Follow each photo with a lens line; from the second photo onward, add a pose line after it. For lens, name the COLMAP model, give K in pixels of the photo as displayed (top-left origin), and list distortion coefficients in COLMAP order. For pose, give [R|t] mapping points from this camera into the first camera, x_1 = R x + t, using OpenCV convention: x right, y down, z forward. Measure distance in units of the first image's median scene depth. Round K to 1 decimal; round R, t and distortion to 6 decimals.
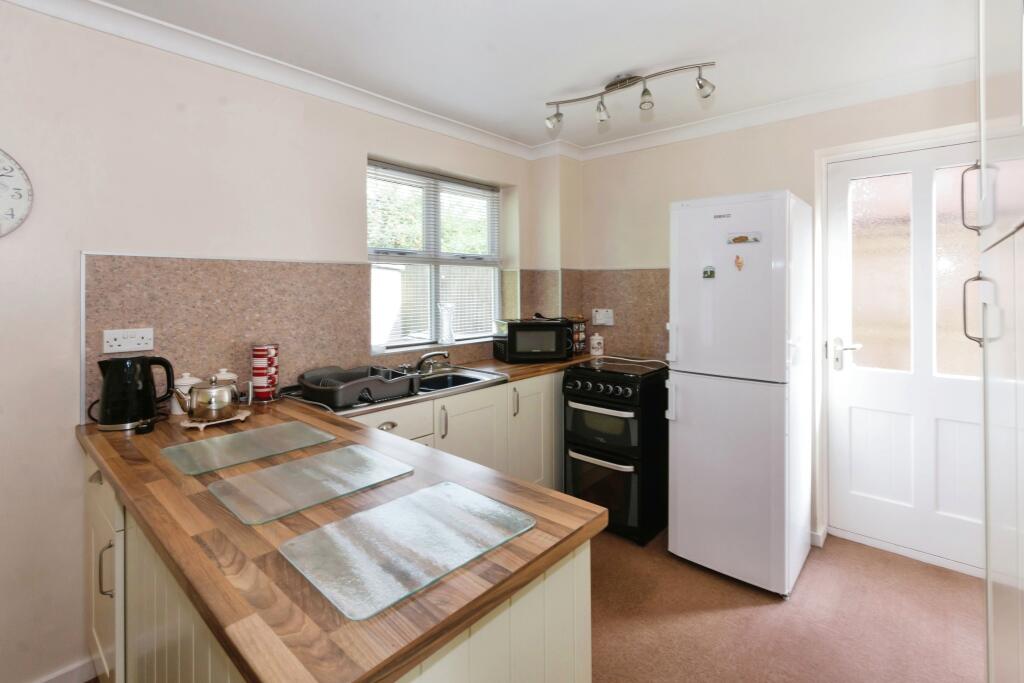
lens RADIAL K [[474.5, 0, 527.7], [0, 474.5, 286.2], [0, 0, 1]] dist [-0.000858, 0.000335]
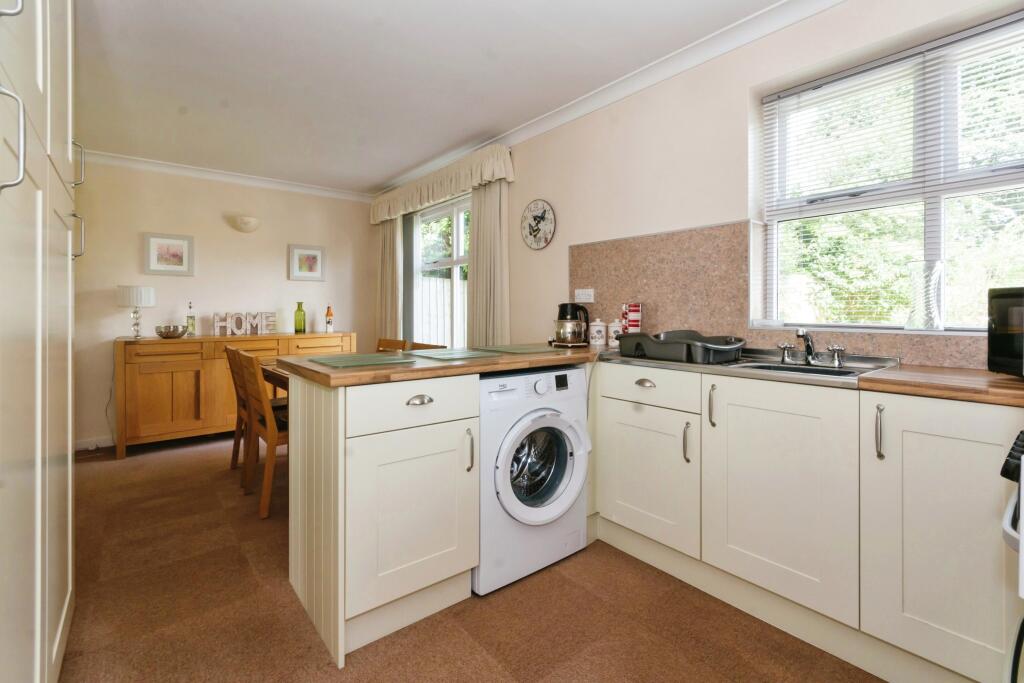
lens RADIAL K [[474.5, 0, 530.0], [0, 474.5, 317.4], [0, 0, 1]] dist [-0.000858, 0.000335]
pose [[-0.170840, 0.018351, -0.985128, 0.813375], [0.007813, 0.999820, 0.017270, 0.154573], [0.985268, -0.004747, -0.170953, 1.067087]]
